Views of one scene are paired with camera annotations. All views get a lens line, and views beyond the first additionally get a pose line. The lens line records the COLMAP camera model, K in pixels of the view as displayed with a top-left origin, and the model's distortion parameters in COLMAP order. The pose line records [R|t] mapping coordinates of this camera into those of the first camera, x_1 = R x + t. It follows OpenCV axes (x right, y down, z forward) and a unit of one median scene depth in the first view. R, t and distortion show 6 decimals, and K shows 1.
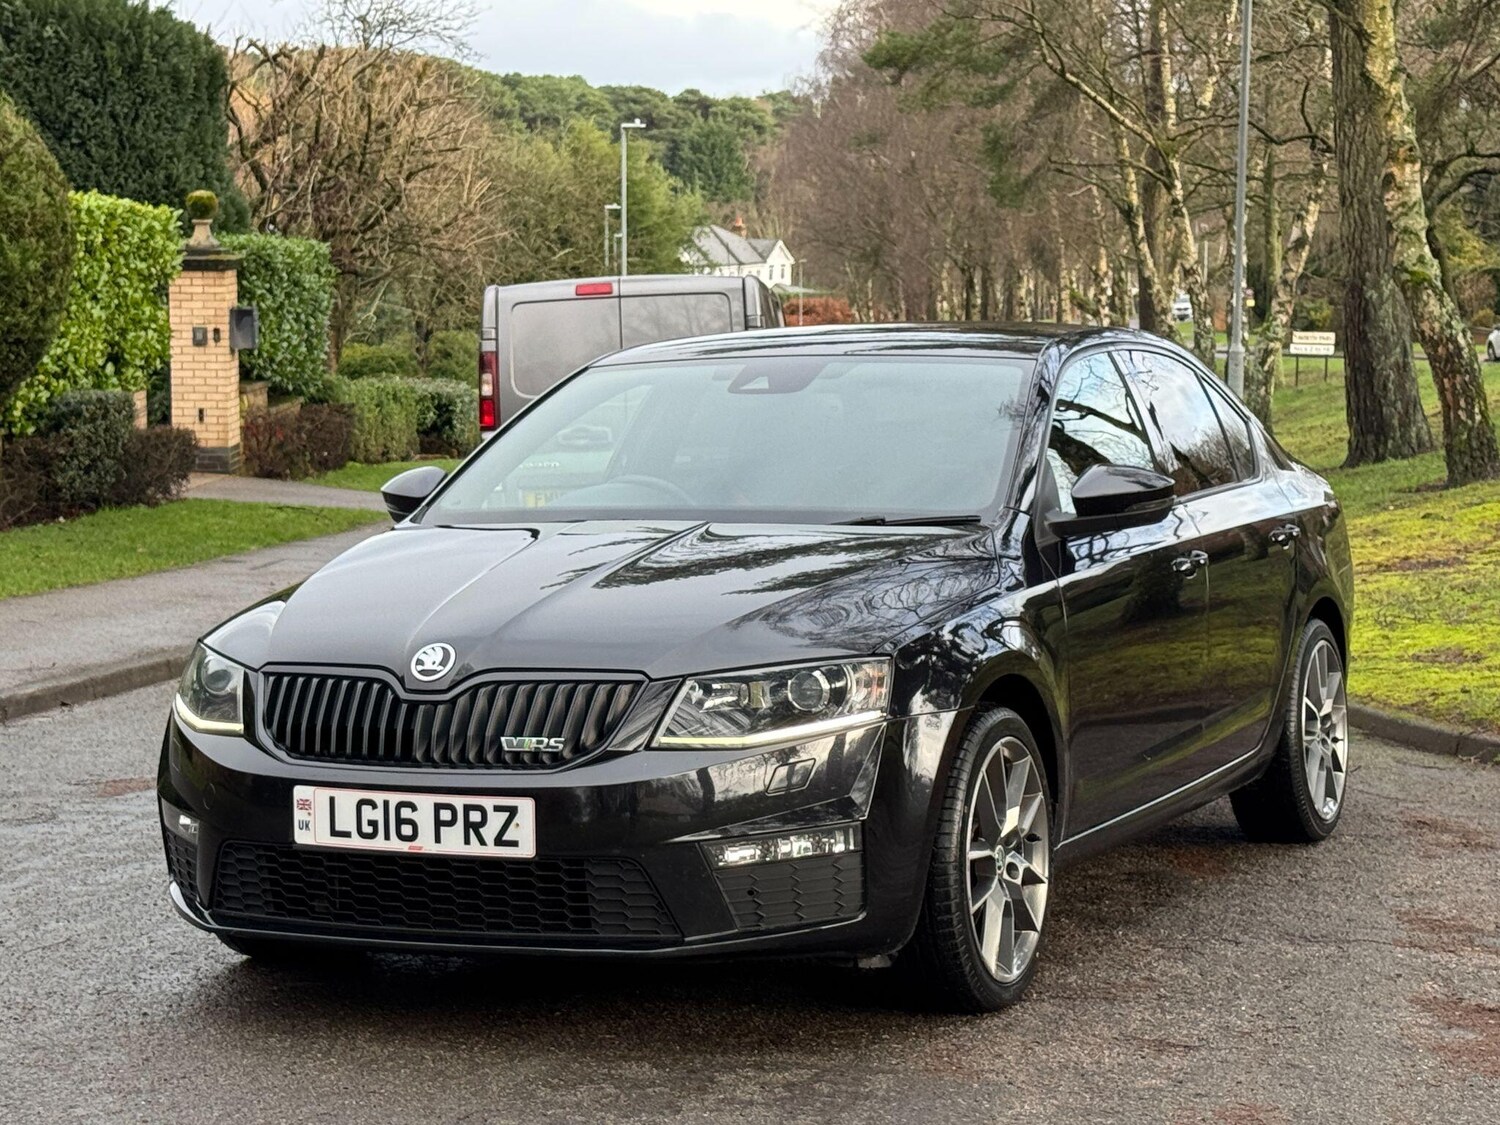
lens RADIAL K [[2945.7, 0, 750.0], [0, 2945.7, 562.5], [0, 0, 1]] dist [0.151954, -0.046238]
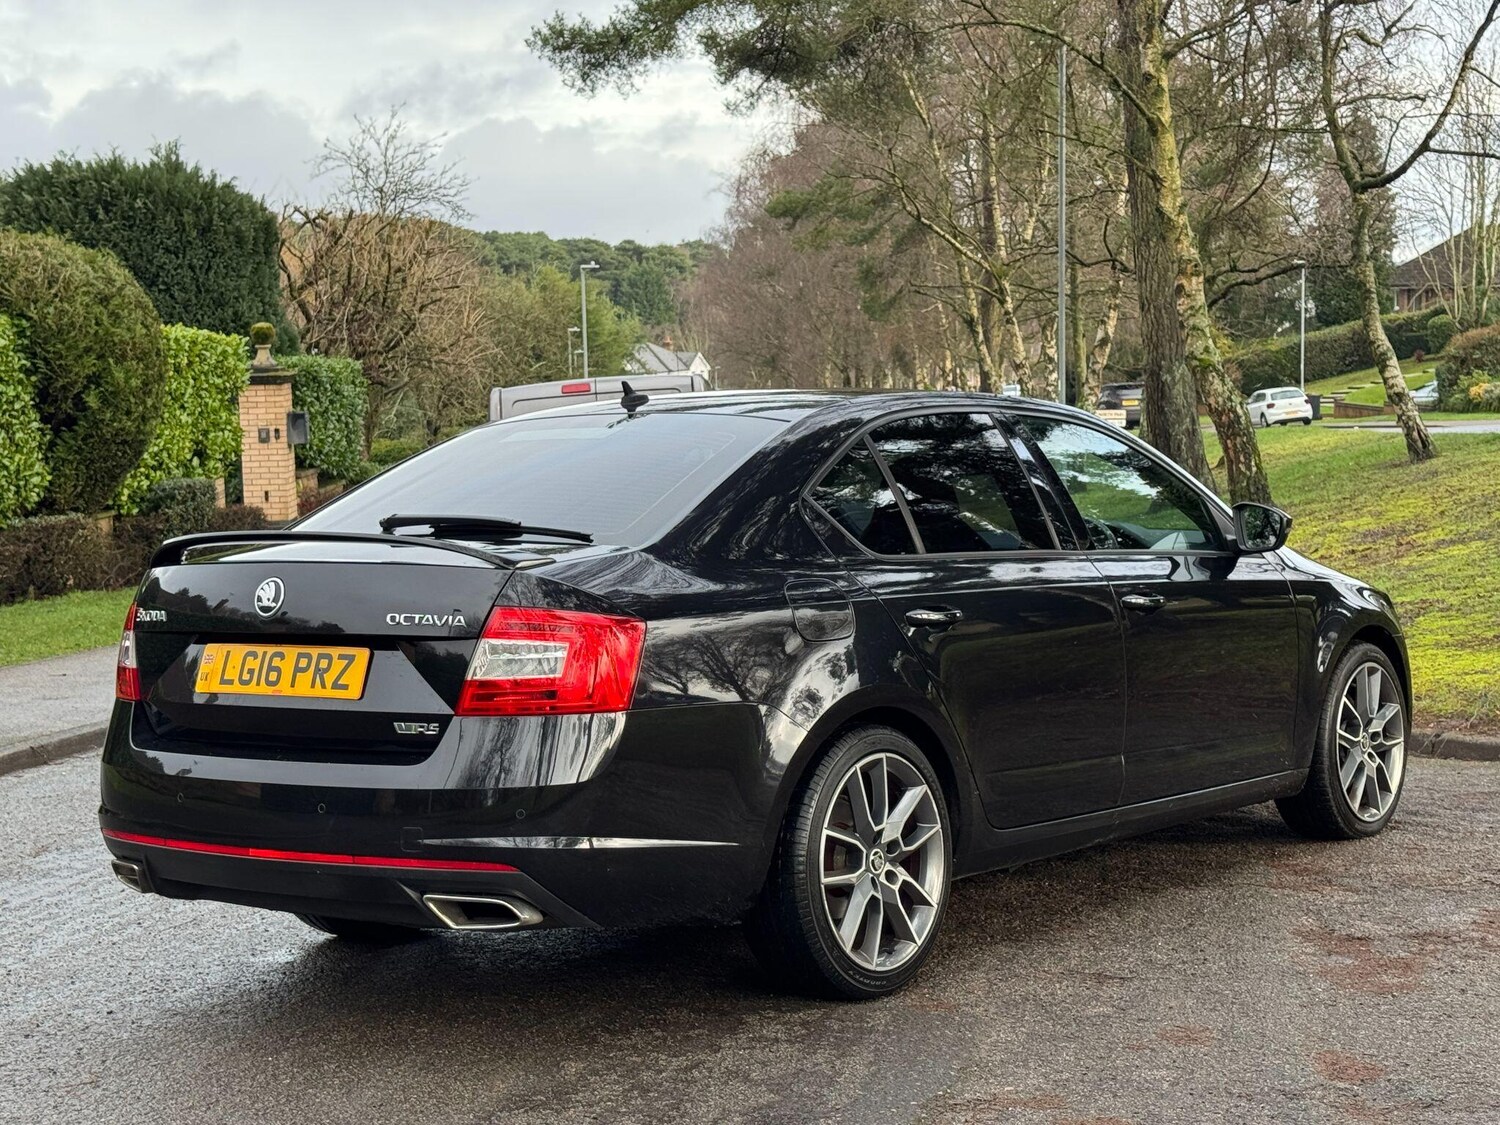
lens RADIAL K [[2209.3, 0, 745.2], [0, 2209.3, 566.9], [0, 0, 1]] dist [0.165012, -0.170524]
pose [[0.998989, -0.030163, 0.033348, -0.009827], [0.030609, 0.999448, -0.012949, 0.000055], [-0.032939, 0.013956, 0.999360, 0.023150]]
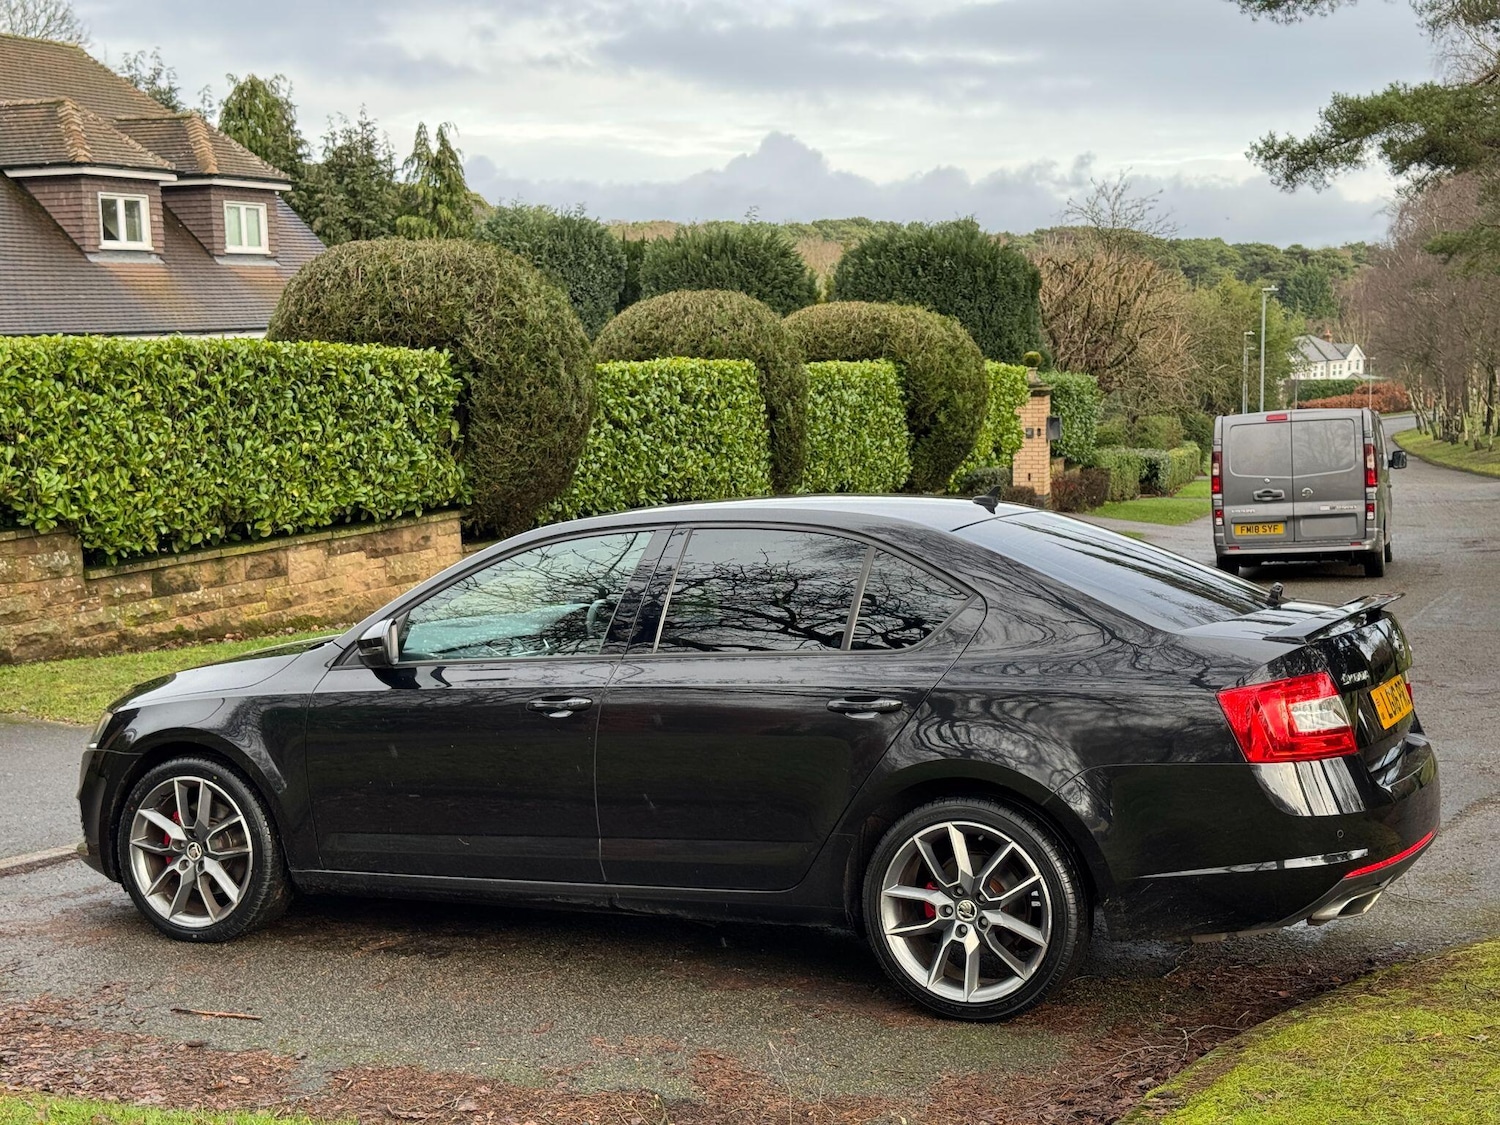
lens RADIAL K [[2150.3, 0, 743.6], [0, 2150.3, 562.0], [0, 0, 1]] dist [0.165237, -0.156017]
pose [[0.968255, 0.012070, -0.249672, -0.025746], [-0.010475, 0.999915, 0.007716, -0.006388], [0.249744, -0.004856, 0.968300, -0.294041]]
